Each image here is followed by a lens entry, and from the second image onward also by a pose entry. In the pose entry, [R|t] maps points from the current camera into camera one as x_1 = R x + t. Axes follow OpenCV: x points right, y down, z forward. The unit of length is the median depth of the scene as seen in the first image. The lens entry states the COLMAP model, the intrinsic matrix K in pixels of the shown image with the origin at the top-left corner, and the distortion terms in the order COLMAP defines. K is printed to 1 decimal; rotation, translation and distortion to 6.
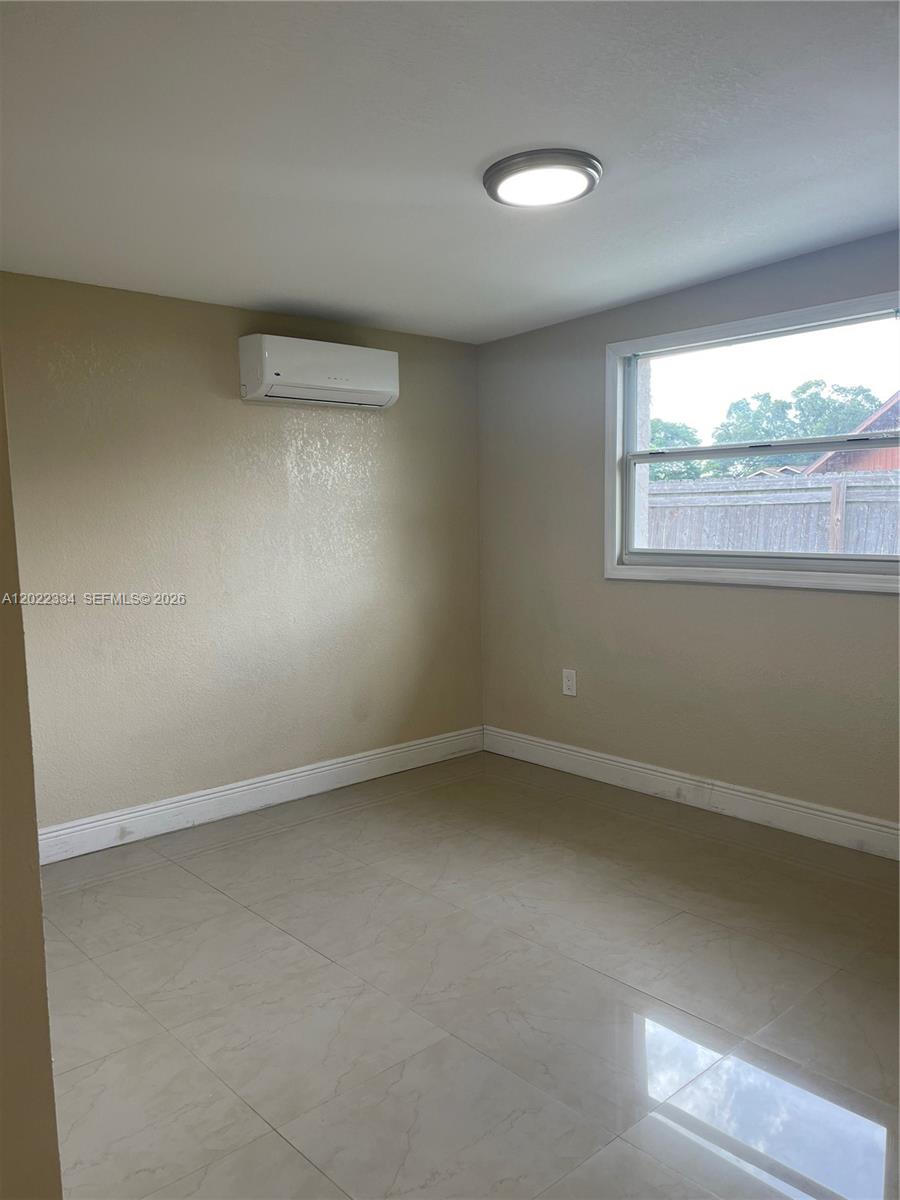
lens RADIAL K [[904.4, 0, 446.6], [0, 904.4, 598.5], [0, 0, 1]] dist [0.009636, -0.002230]
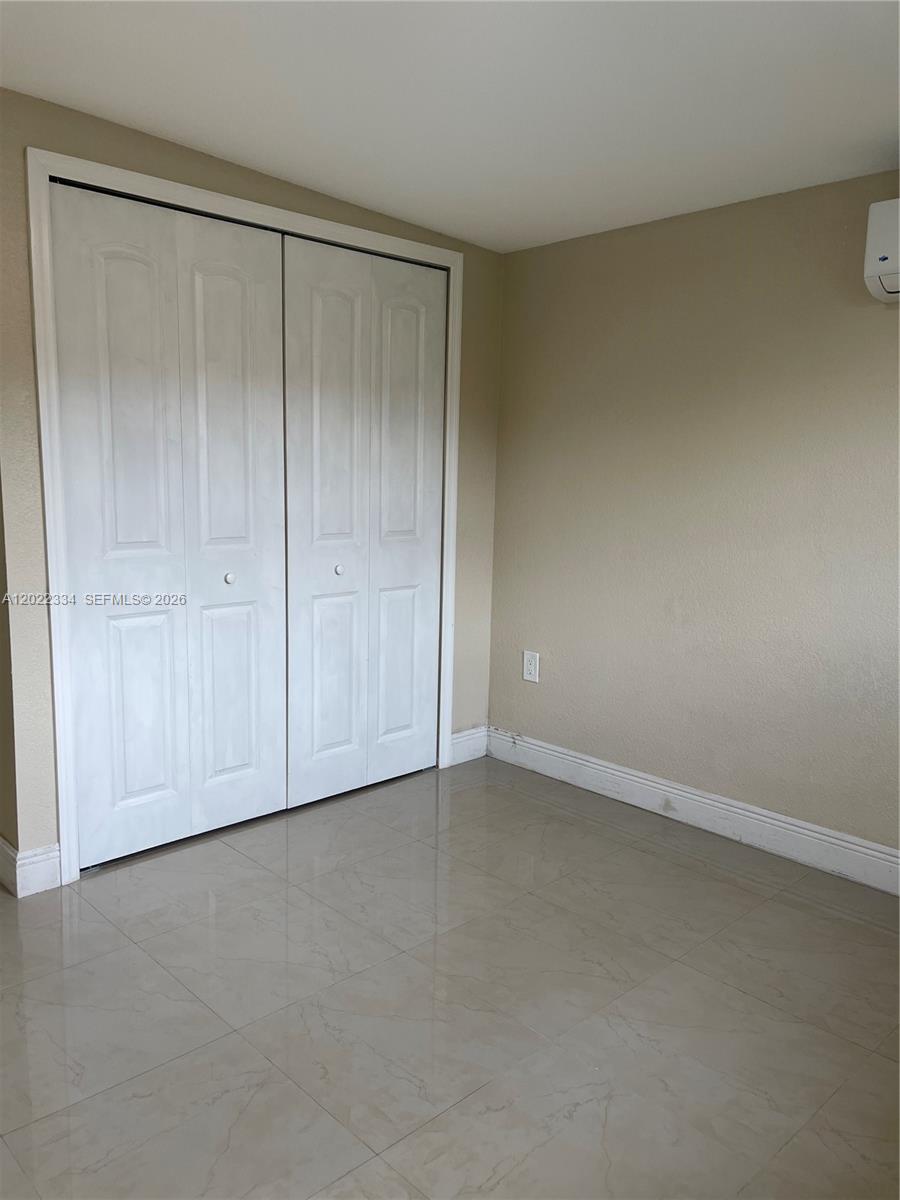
lens RADIAL K [[904.4, 0, 451.0], [0, 904.4, 602.6], [0, 0, 1]] dist [0.009636, -0.002230]
pose [[0.033635, 0.164205, -0.985853, 0.533610], [-0.118315, 0.980129, 0.159215, -0.071183], [0.992406, 0.111286, 0.052395, 0.713033]]
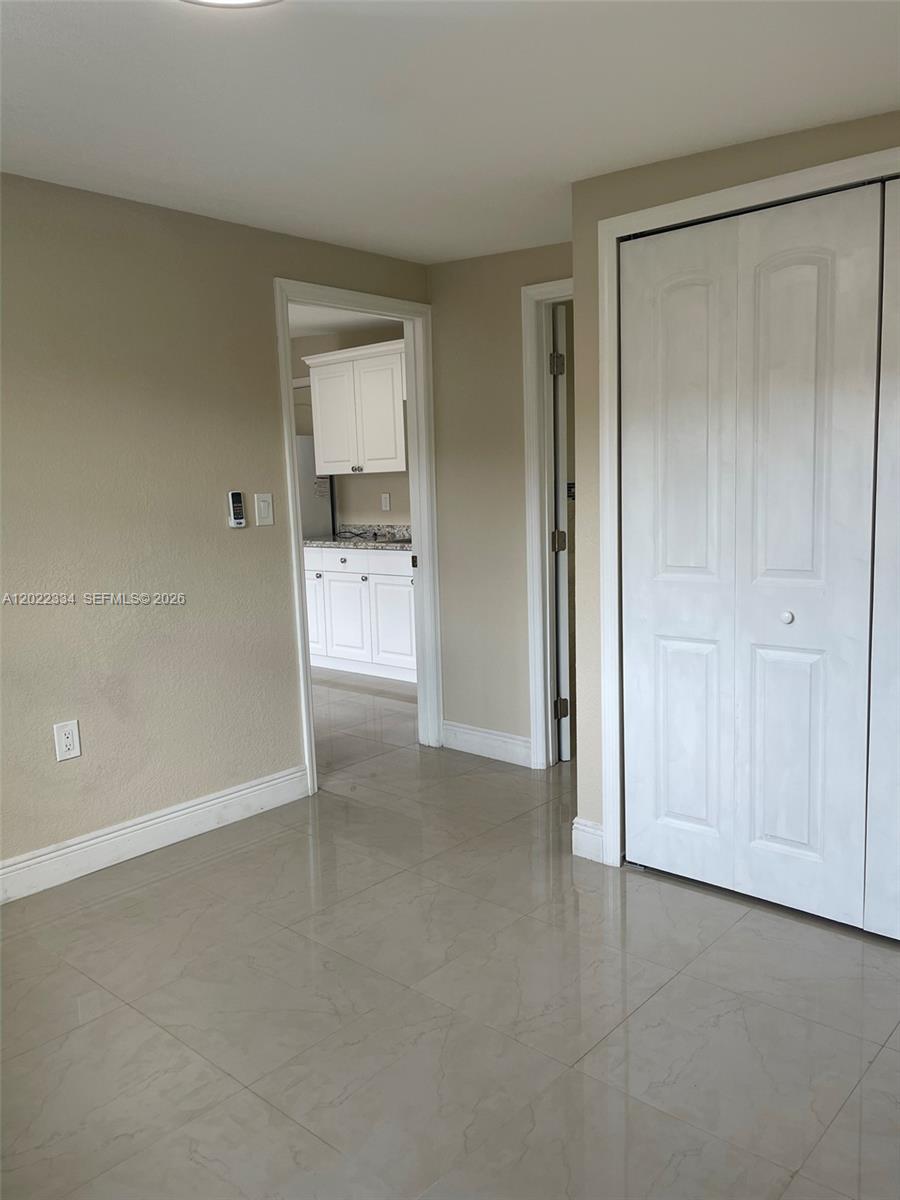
lens RADIAL K [[904.4, 0, 451.7], [0, 904.4, 600.4], [0, 0, 1]] dist [0.009636, -0.002230]
pose [[-0.992649, 0.051730, -0.109412, 0.029768], [0.026998, 0.975916, 0.216469, -0.111822], [0.117975, 0.211924, -0.970139, 1.220837]]
